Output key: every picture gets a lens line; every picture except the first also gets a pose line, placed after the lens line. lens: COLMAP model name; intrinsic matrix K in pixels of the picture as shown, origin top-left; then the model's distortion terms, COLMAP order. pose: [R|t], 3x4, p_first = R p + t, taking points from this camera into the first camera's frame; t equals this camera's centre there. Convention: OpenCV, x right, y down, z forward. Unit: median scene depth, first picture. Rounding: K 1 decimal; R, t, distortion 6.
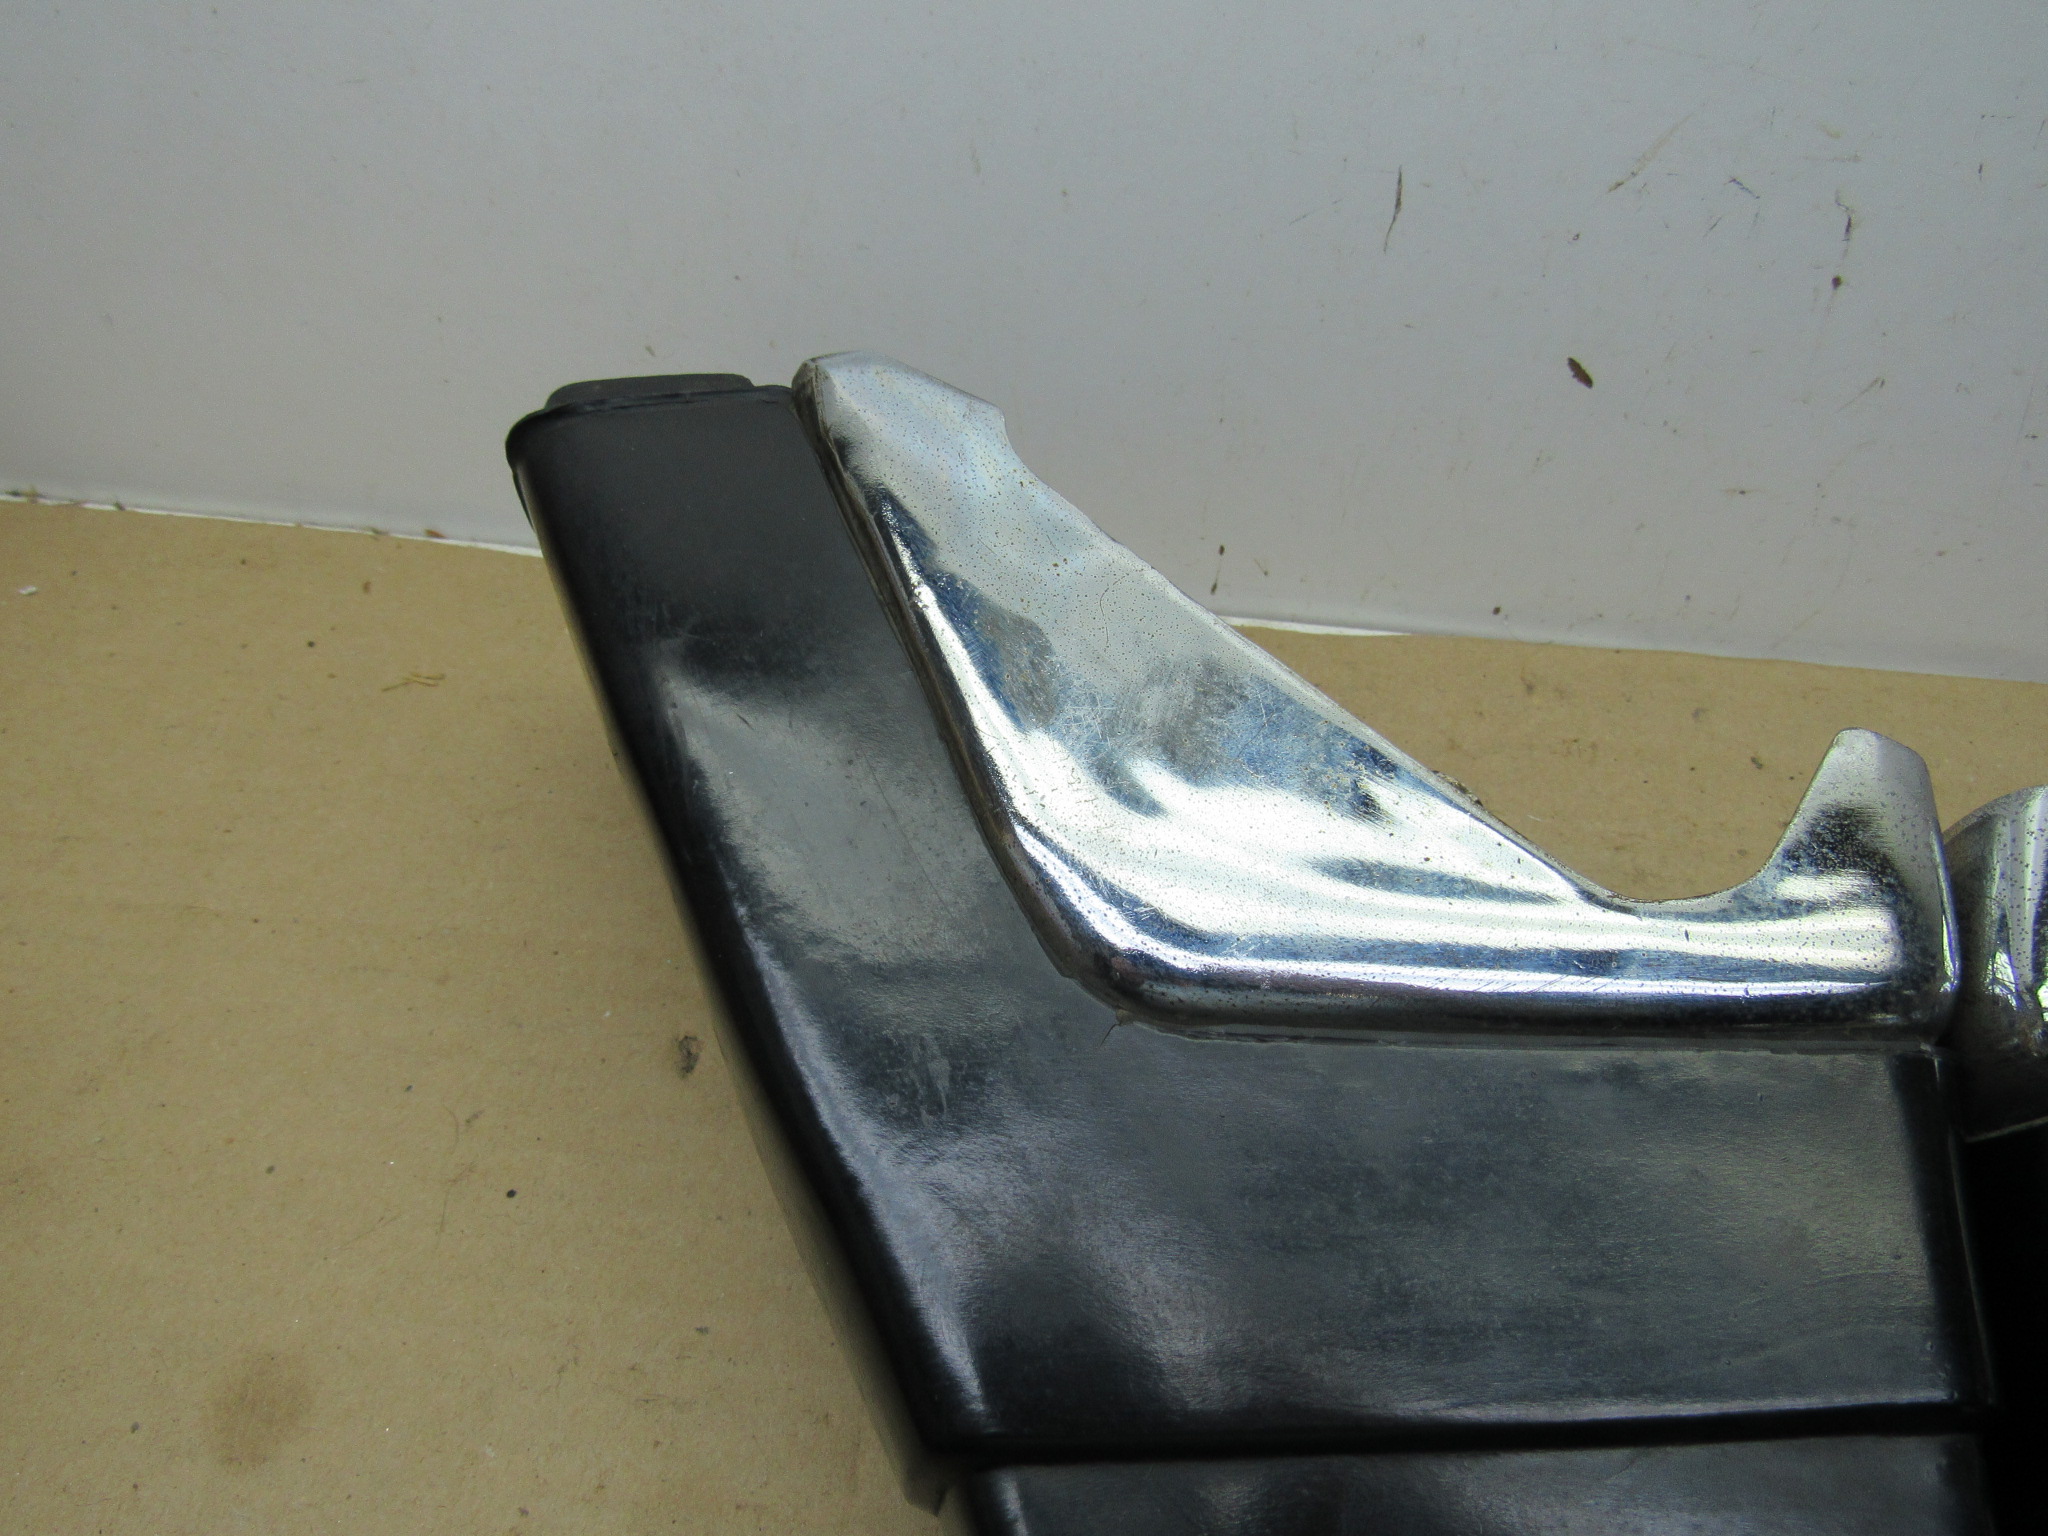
lens RADIAL K [[1427.2, 0, 1036.5], [0, 1427.2, 769.1], [0, 0, 1]] dist [-0.016535, -0.005661]
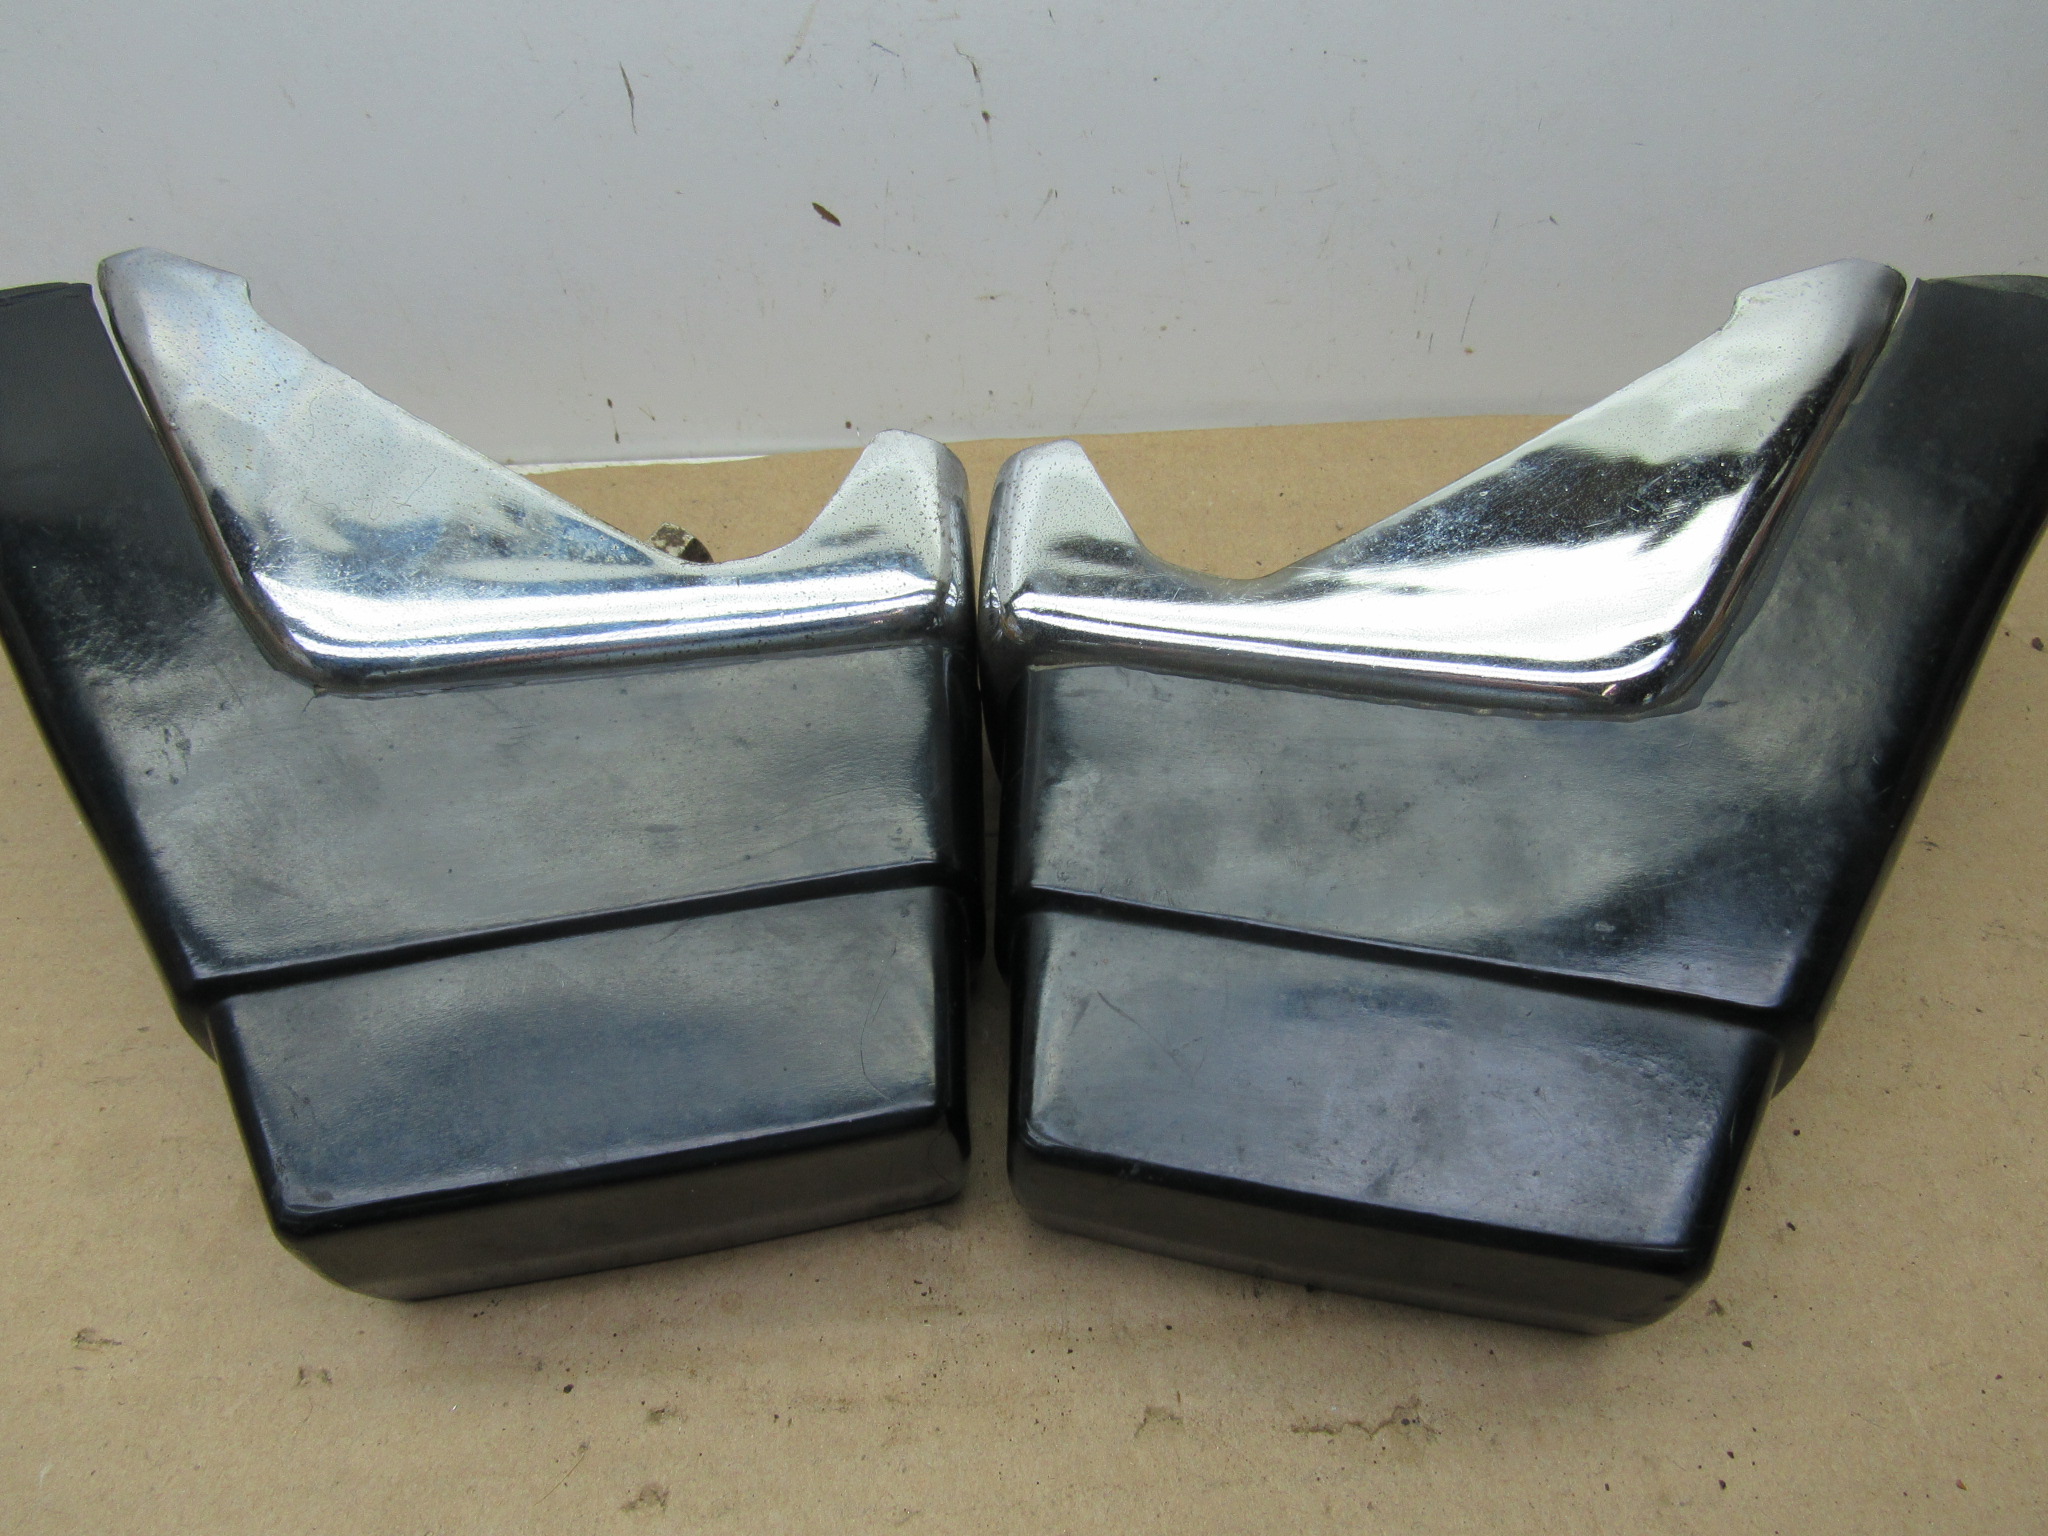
lens RADIAL K [[1427.2, 0, 1026.4], [0, 1427.2, 764.6], [0, 0, 1]] dist [-0.016535, -0.005661]
pose [[0.986591, -0.141609, 0.081144, 0.414646], [0.139824, 0.989800, 0.027294, 0.203854], [-0.084181, -0.015582, 0.996329, -0.286979]]
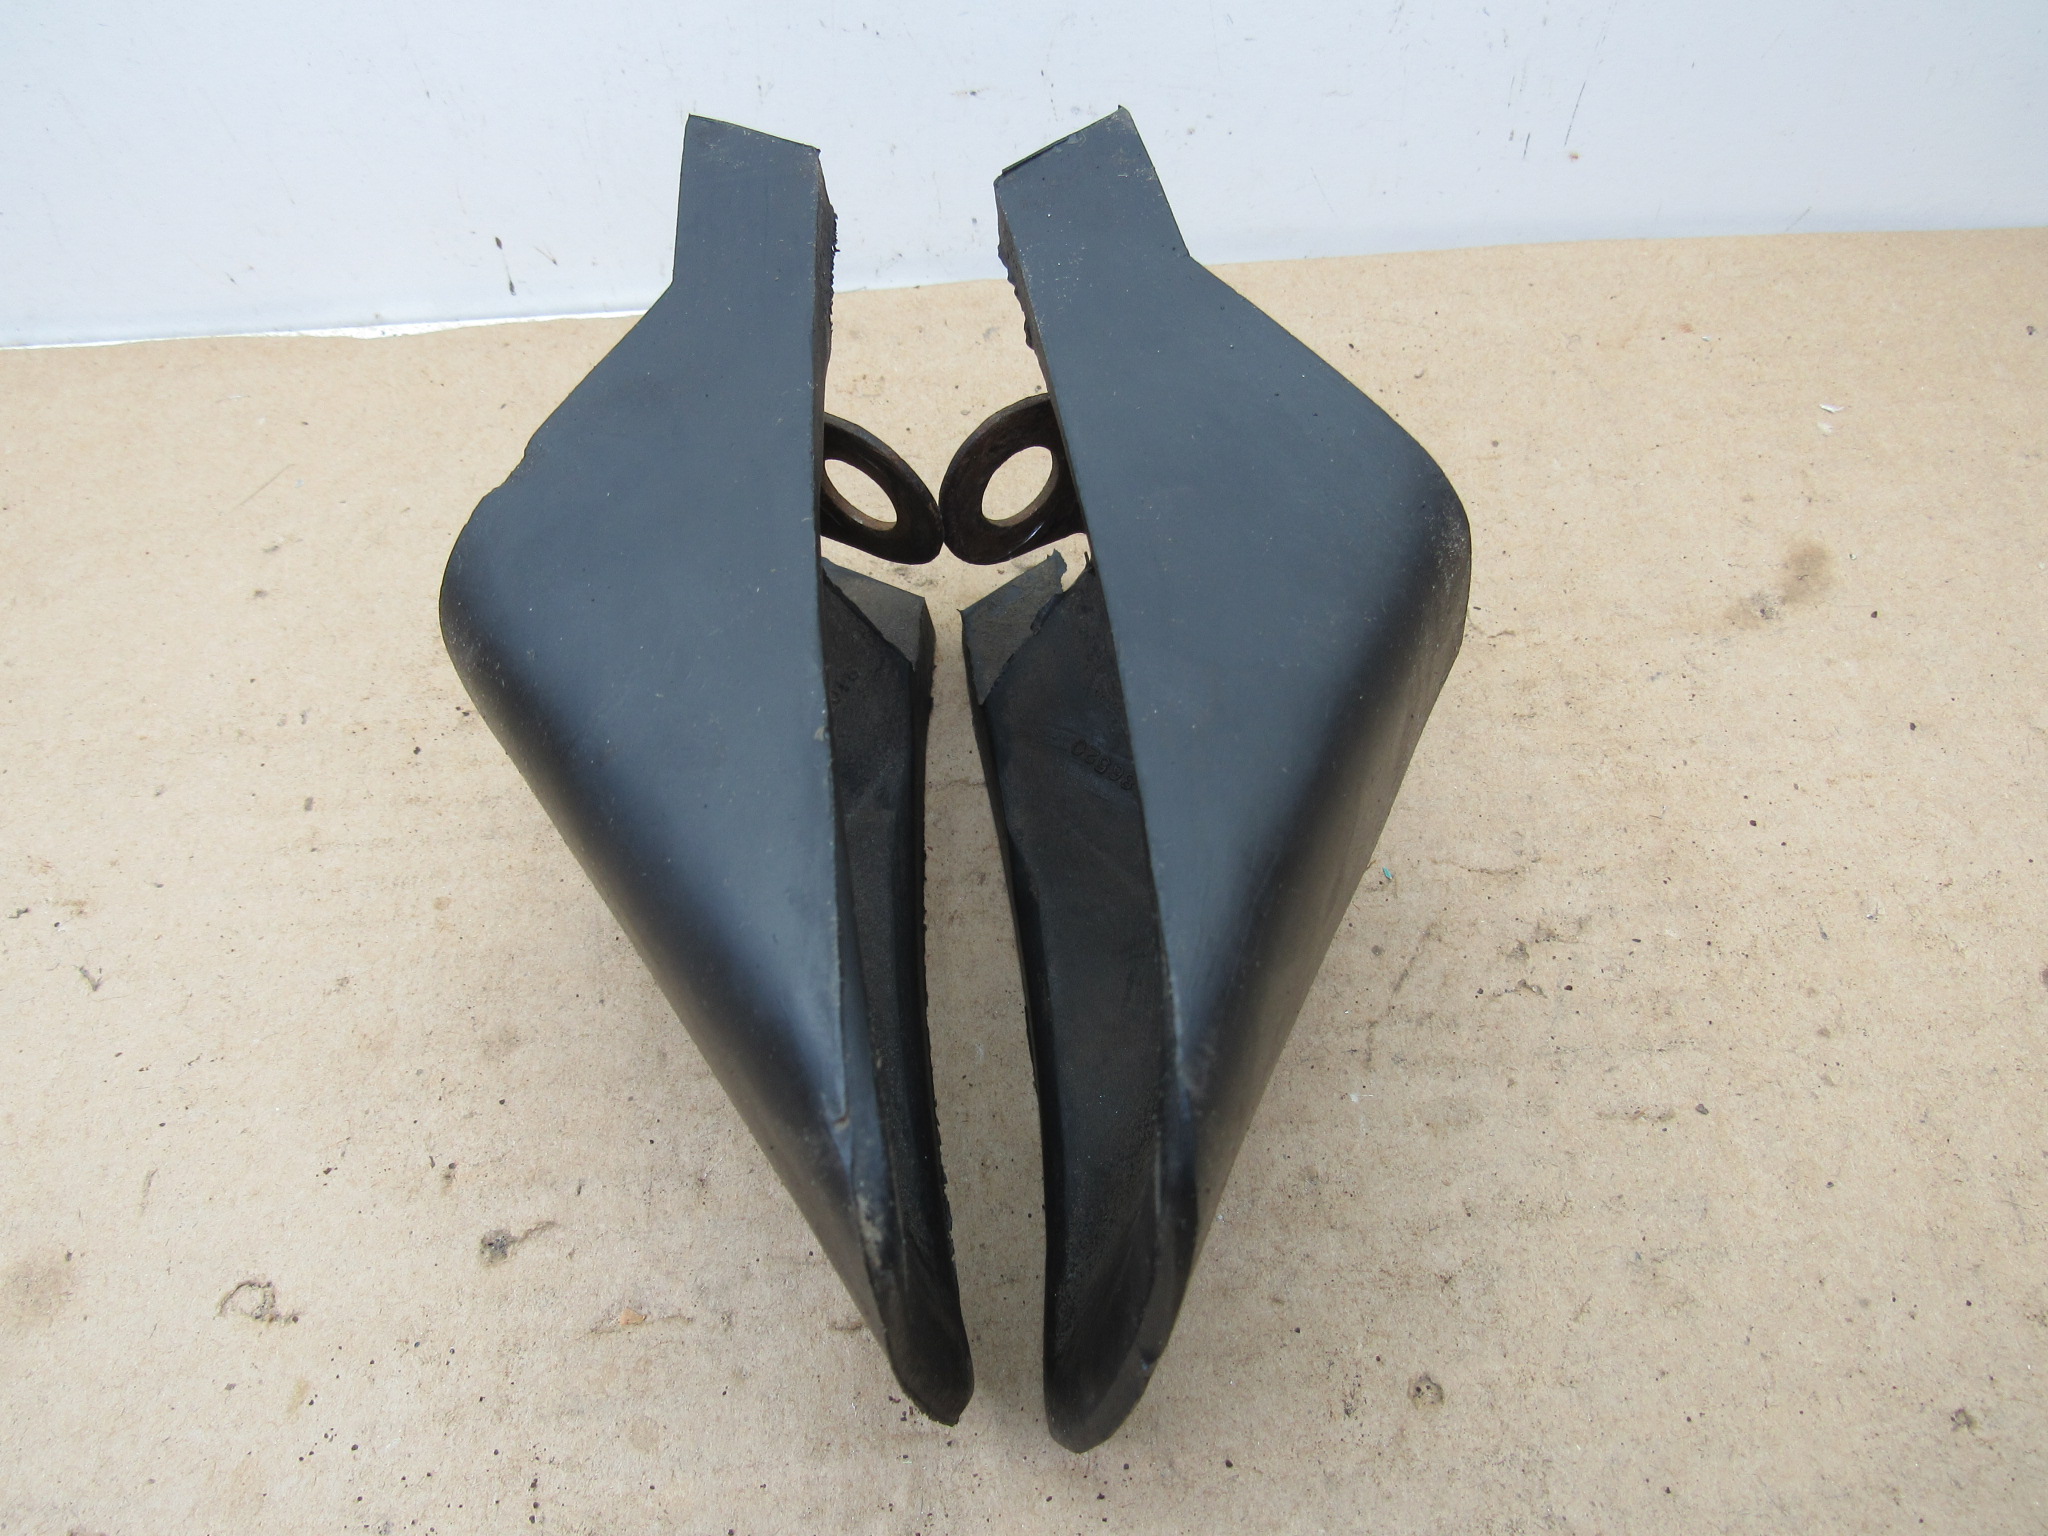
lens RADIAL K [[1427.2, 0, 1023.6], [0, 1427.2, 755.3], [0, 0, 1]] dist [-0.016535, -0.005661]
pose [[0.984153, -0.163648, 0.068283, 0.440010], [0.156897, 0.983065, 0.094694, 0.187794], [-0.082623, -0.082480, 0.993162, -0.014704]]
